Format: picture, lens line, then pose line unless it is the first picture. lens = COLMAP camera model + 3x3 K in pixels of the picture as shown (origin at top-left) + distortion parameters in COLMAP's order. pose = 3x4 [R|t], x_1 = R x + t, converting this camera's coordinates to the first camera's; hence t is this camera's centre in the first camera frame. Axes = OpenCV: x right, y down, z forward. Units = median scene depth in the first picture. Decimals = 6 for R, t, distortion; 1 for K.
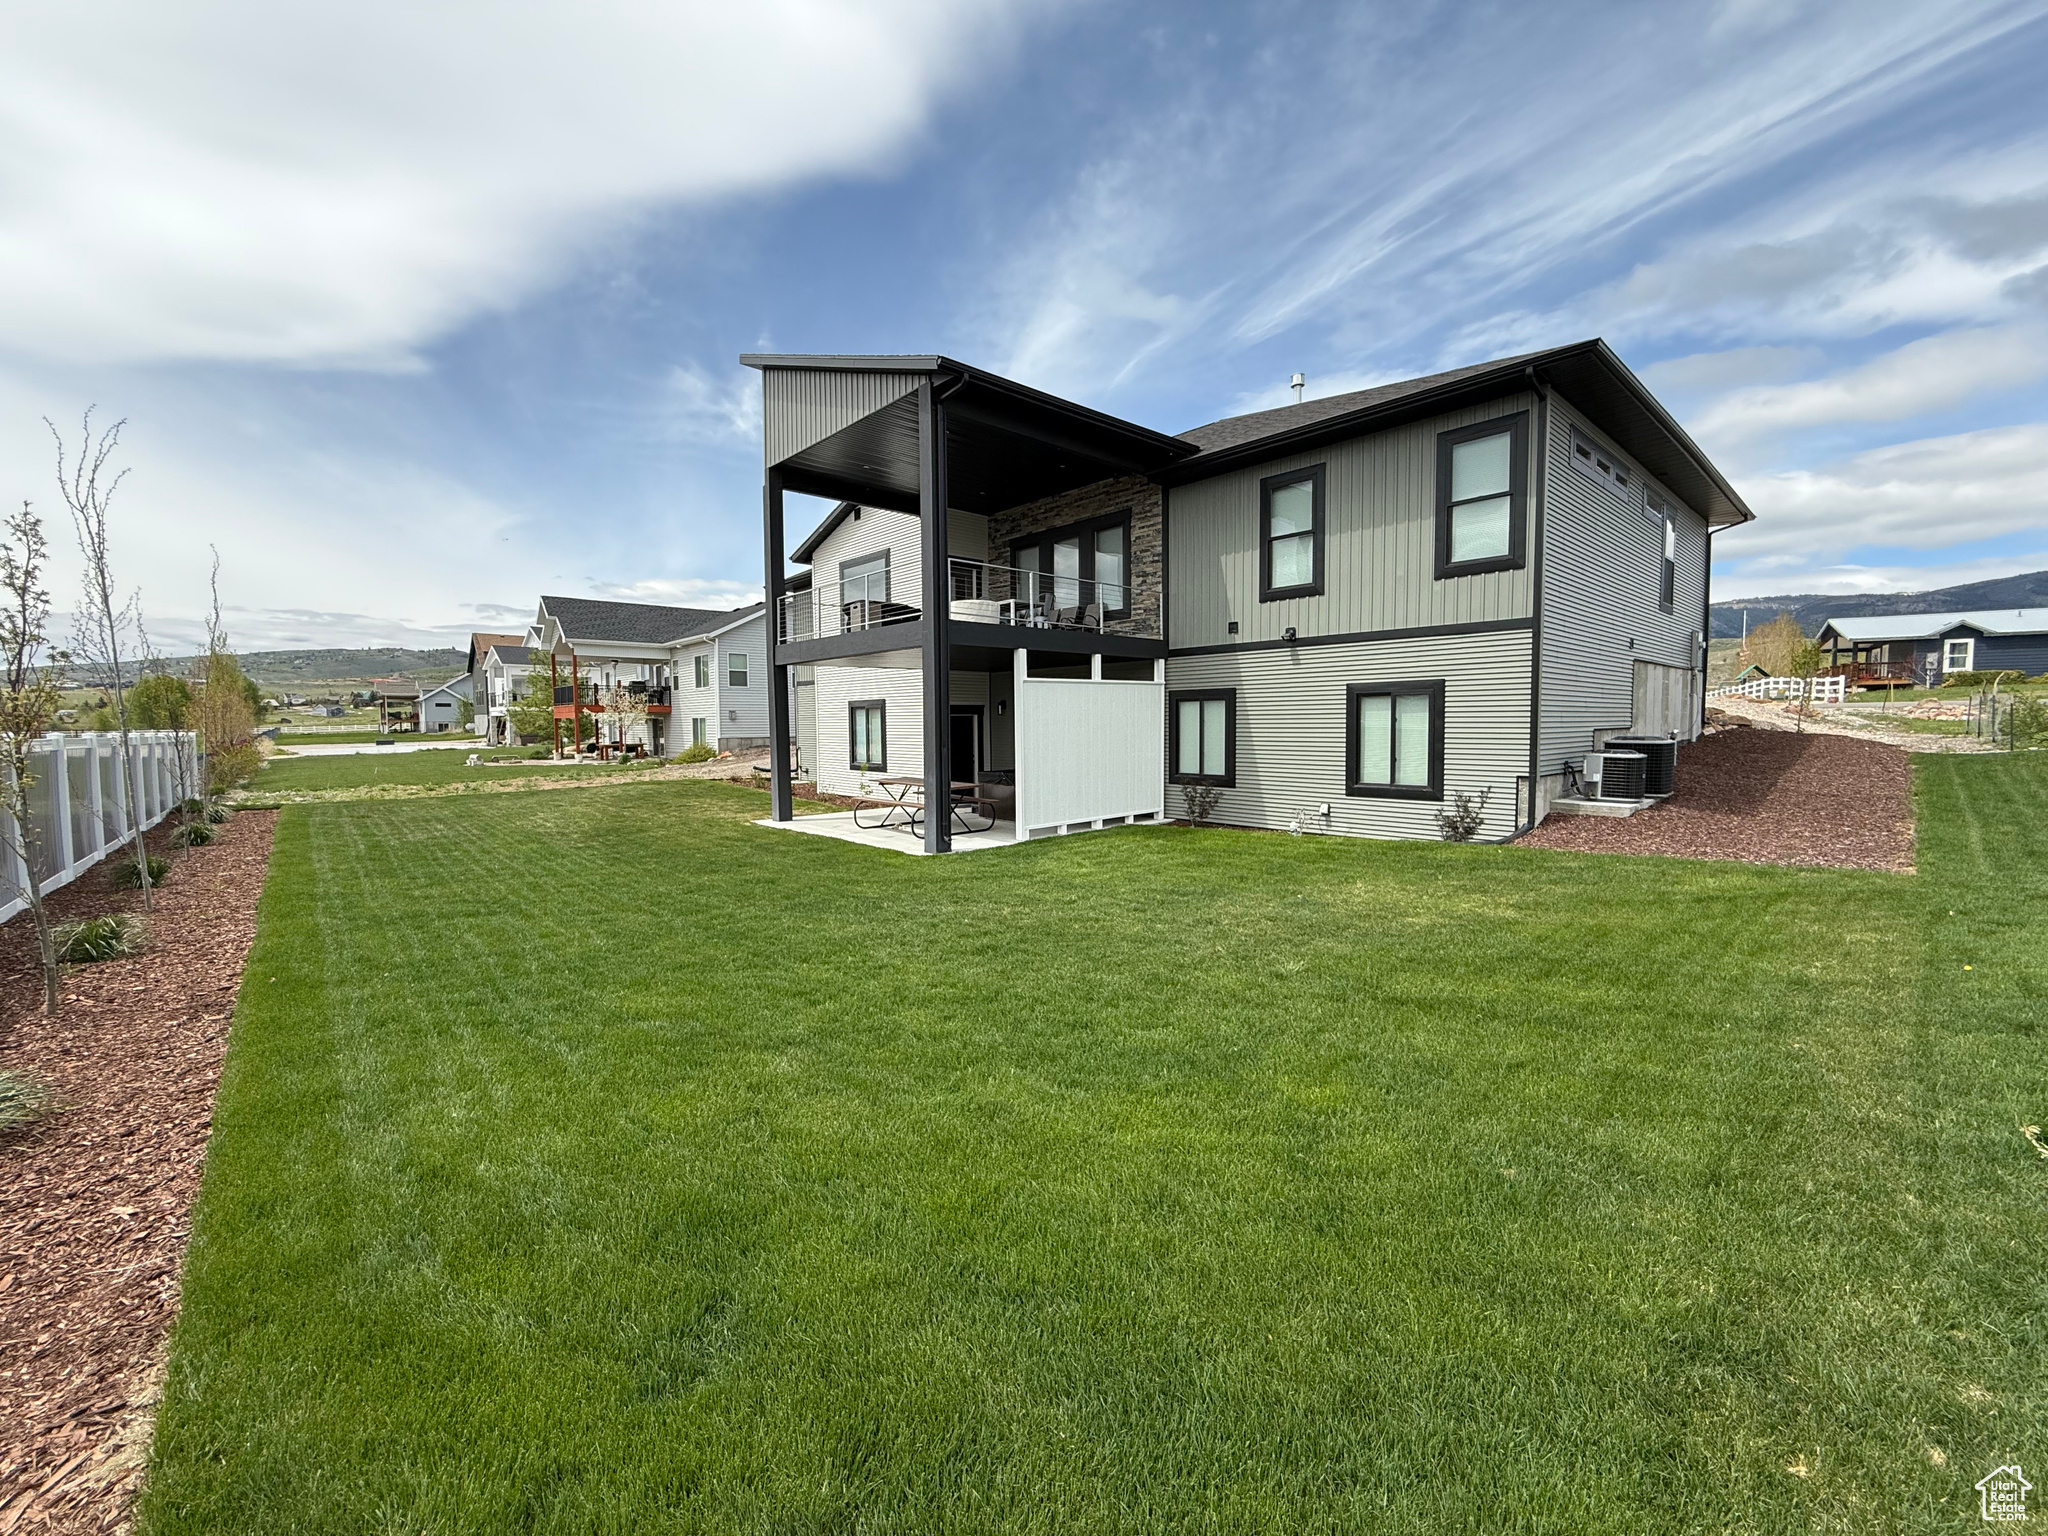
lens RADIAL K [[822.1, 0, 1023.9], [0, 822.1, 763.5], [0, 0, 1]] dist [-0.000363, -0.000003]
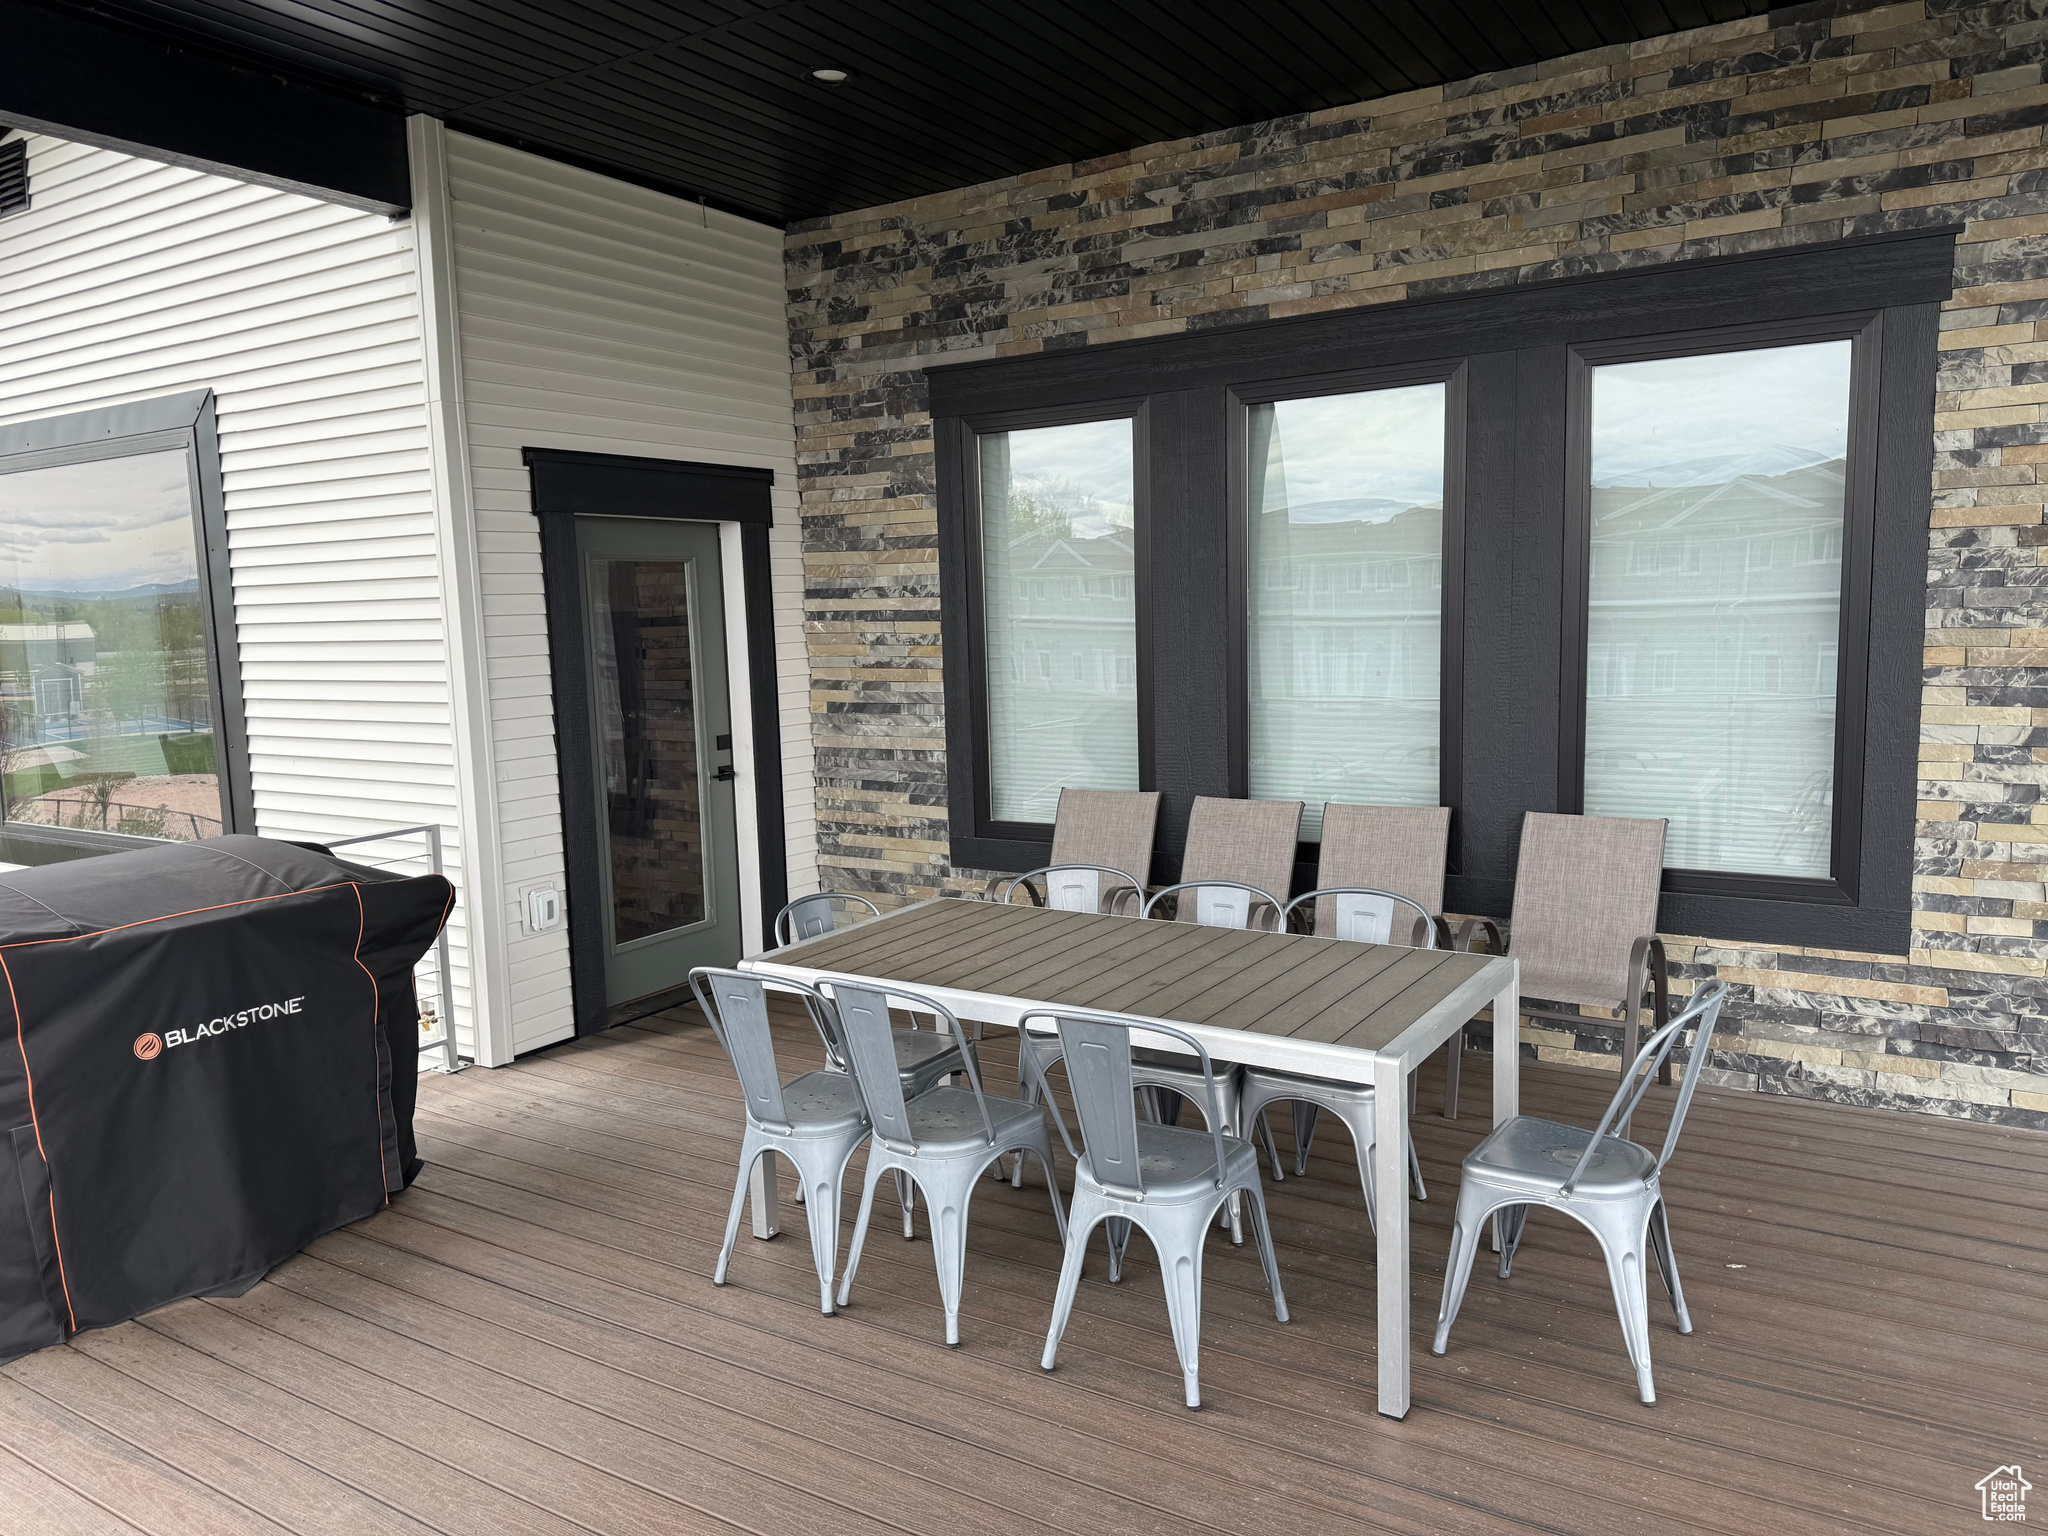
lens RADIAL K [[1446.0, 0, 1024.2], [0, 1446.0, 775.8], [0, 0, 1]] dist [0.002098, -0.000116]
pose [[0.962291, -0.050259, 0.267340, -0.090997], [0.032789, 0.997049, 0.069416, -0.210179], [-0.270040, -0.058033, 0.961099, 0.701964]]
